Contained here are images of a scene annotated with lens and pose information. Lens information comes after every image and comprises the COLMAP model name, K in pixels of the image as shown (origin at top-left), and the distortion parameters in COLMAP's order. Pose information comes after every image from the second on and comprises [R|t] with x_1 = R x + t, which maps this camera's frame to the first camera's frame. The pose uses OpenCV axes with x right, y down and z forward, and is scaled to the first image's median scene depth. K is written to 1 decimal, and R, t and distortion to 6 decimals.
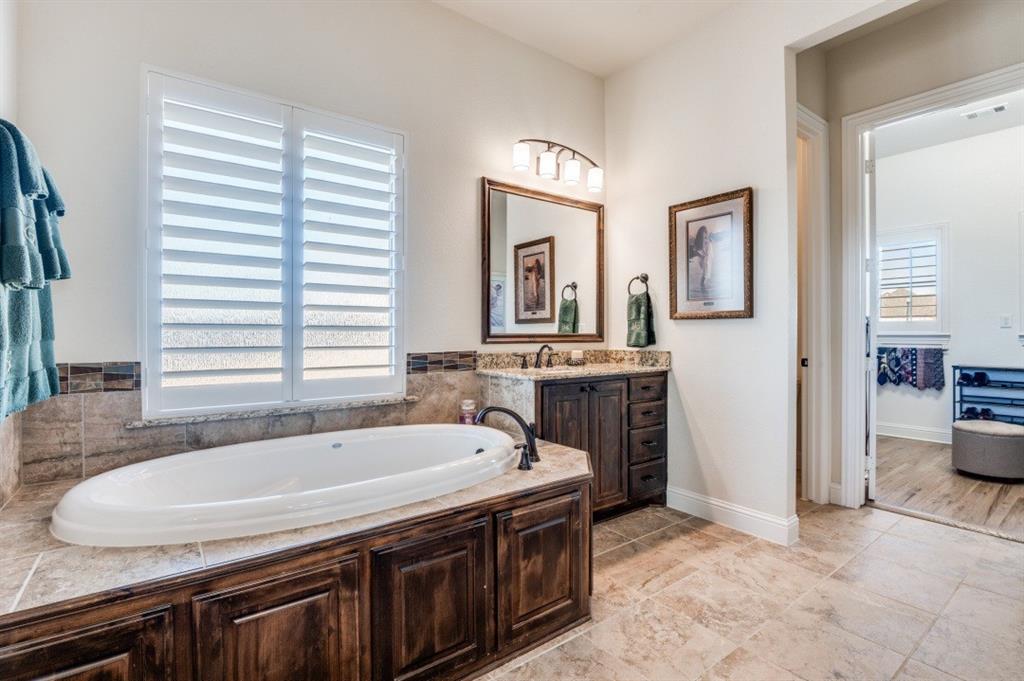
lens RADIAL K [[476.9, 0, 515.9], [0, 476.9, 336.0], [0, 0, 1]] dist [-0.012440, -0.003662]
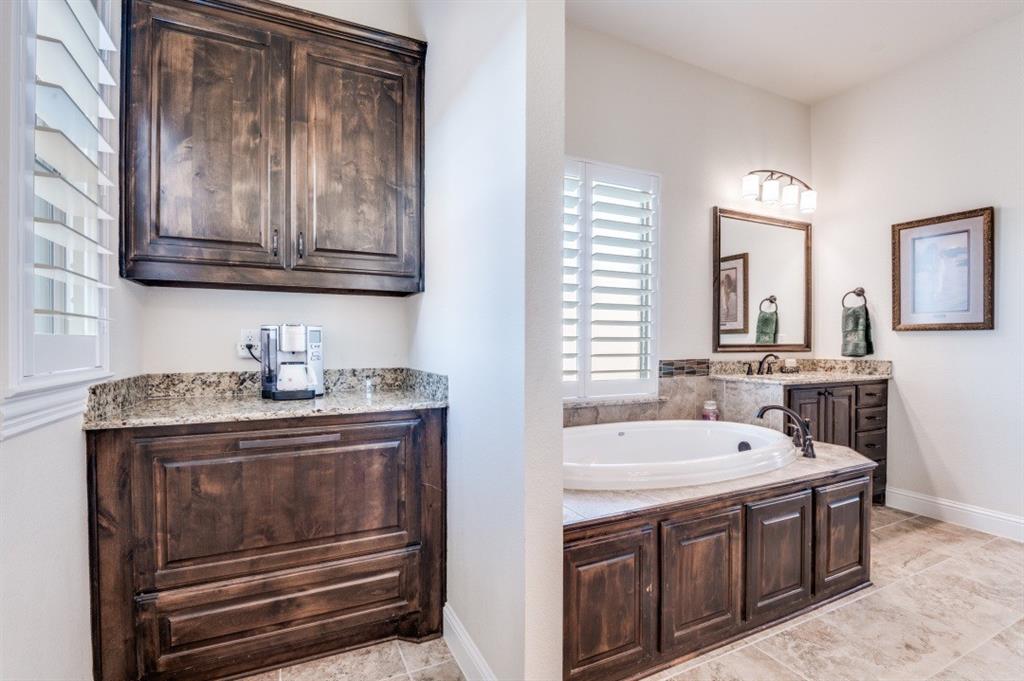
lens RADIAL K [[476.9, 0, 508.3], [0, 476.9, 347.2], [0, 0, 1]] dist [-0.012440, -0.003662]
pose [[0.981602, 0.004319, -0.190892, -0.351866], [-0.003054, 0.999971, 0.006918, -0.003155], [0.190916, -0.006207, 0.981587, -0.224559]]
